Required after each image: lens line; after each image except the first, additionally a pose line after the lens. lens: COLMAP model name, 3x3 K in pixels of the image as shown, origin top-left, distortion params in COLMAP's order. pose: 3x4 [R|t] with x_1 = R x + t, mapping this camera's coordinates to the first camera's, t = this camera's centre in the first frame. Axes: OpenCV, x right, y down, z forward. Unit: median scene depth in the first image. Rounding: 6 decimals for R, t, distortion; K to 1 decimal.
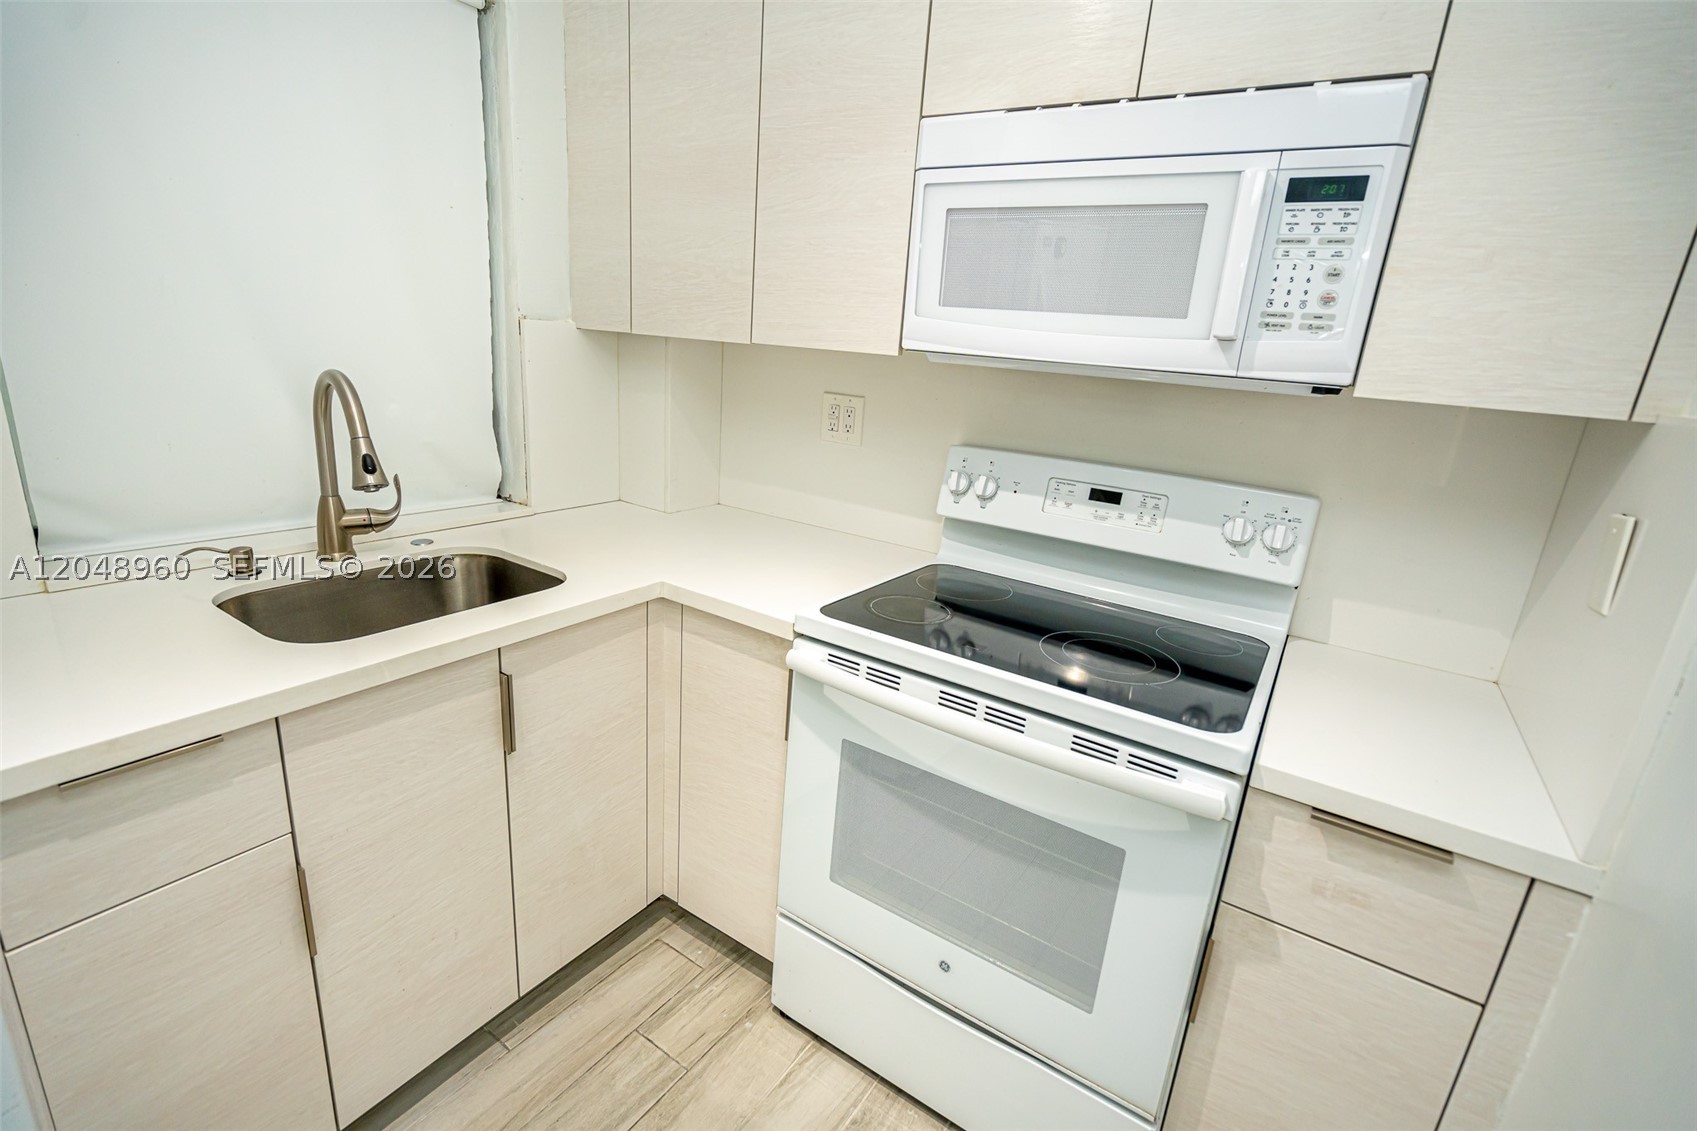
lens RADIAL K [[766.4, 0, 850.3], [0, 766.4, 565.2], [0, 0, 1]] dist [-0.000784, 0.000603]
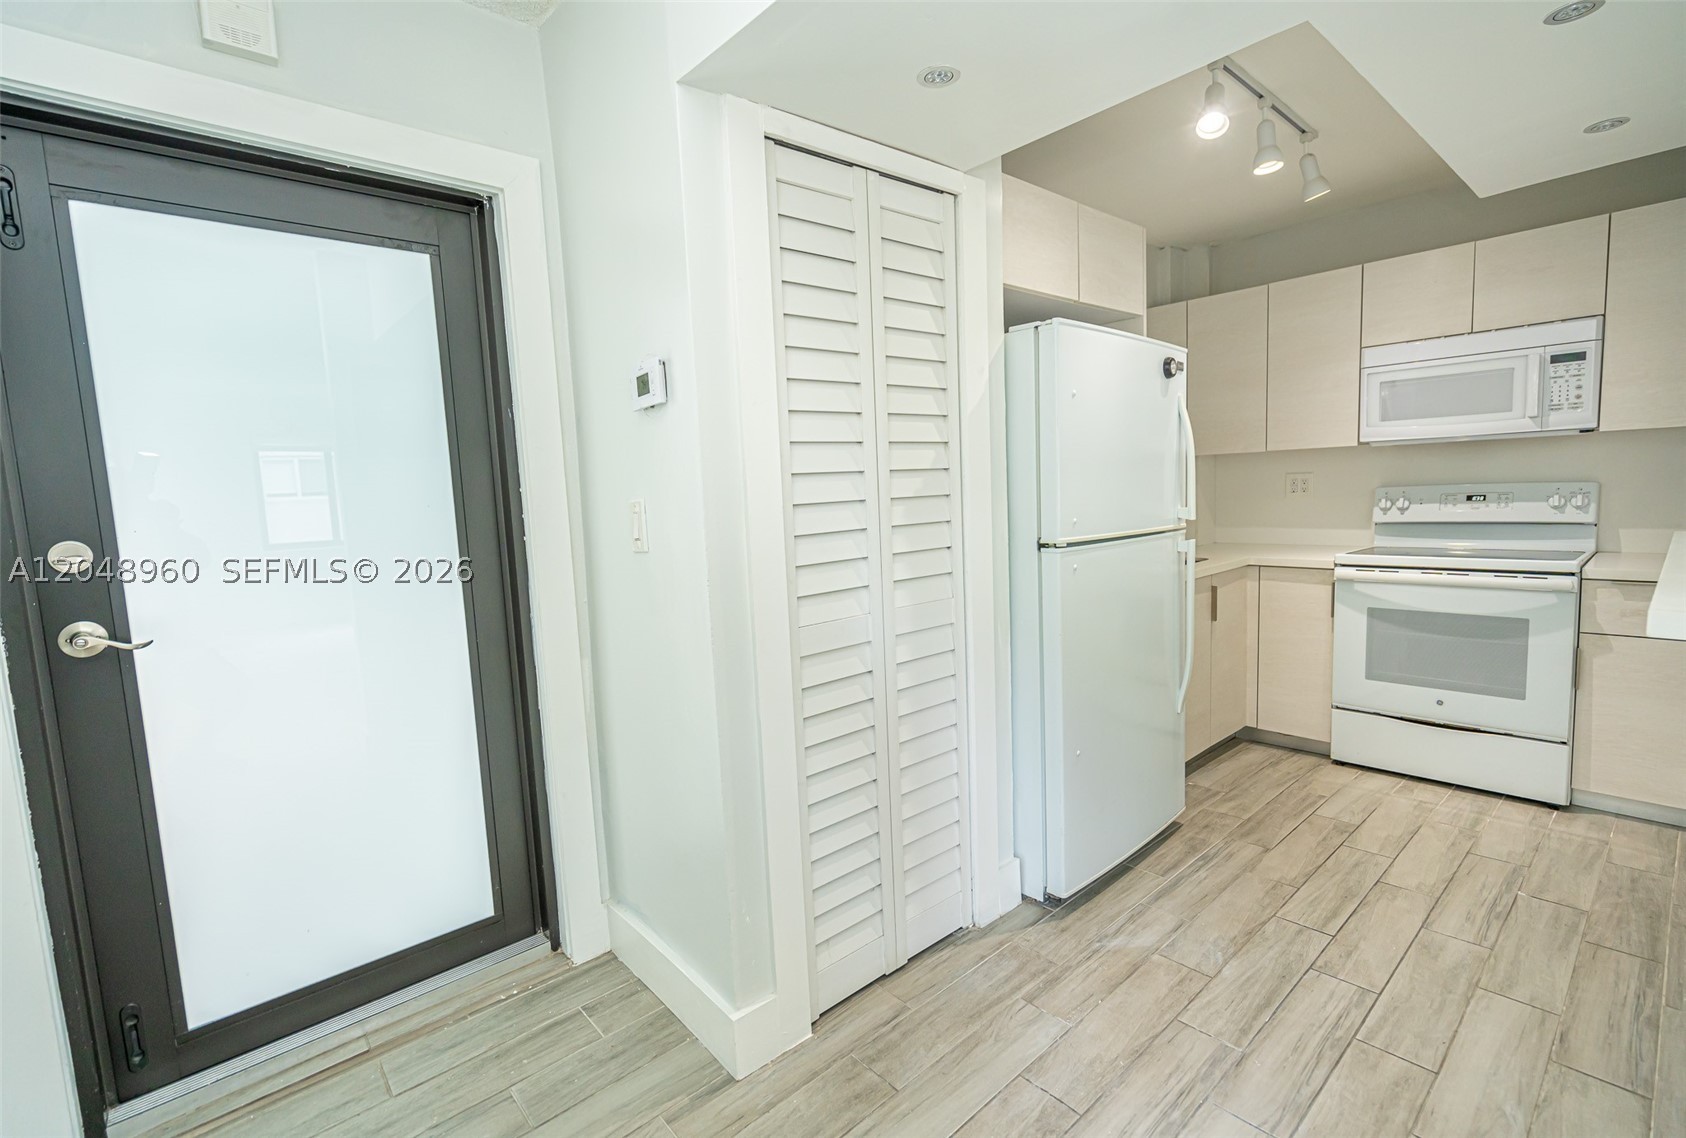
lens RADIAL K [[772.1, 0, 853.4], [0, 772.1, 567.4], [0, 0, 1]] dist [-0.000941, -0.000119]
pose [[0.961961, -0.090599, -0.257725, -0.869057], [0.041248, 0.980759, -0.190813, 0.479966], [0.270054, 0.172925, 0.947190, -1.584948]]
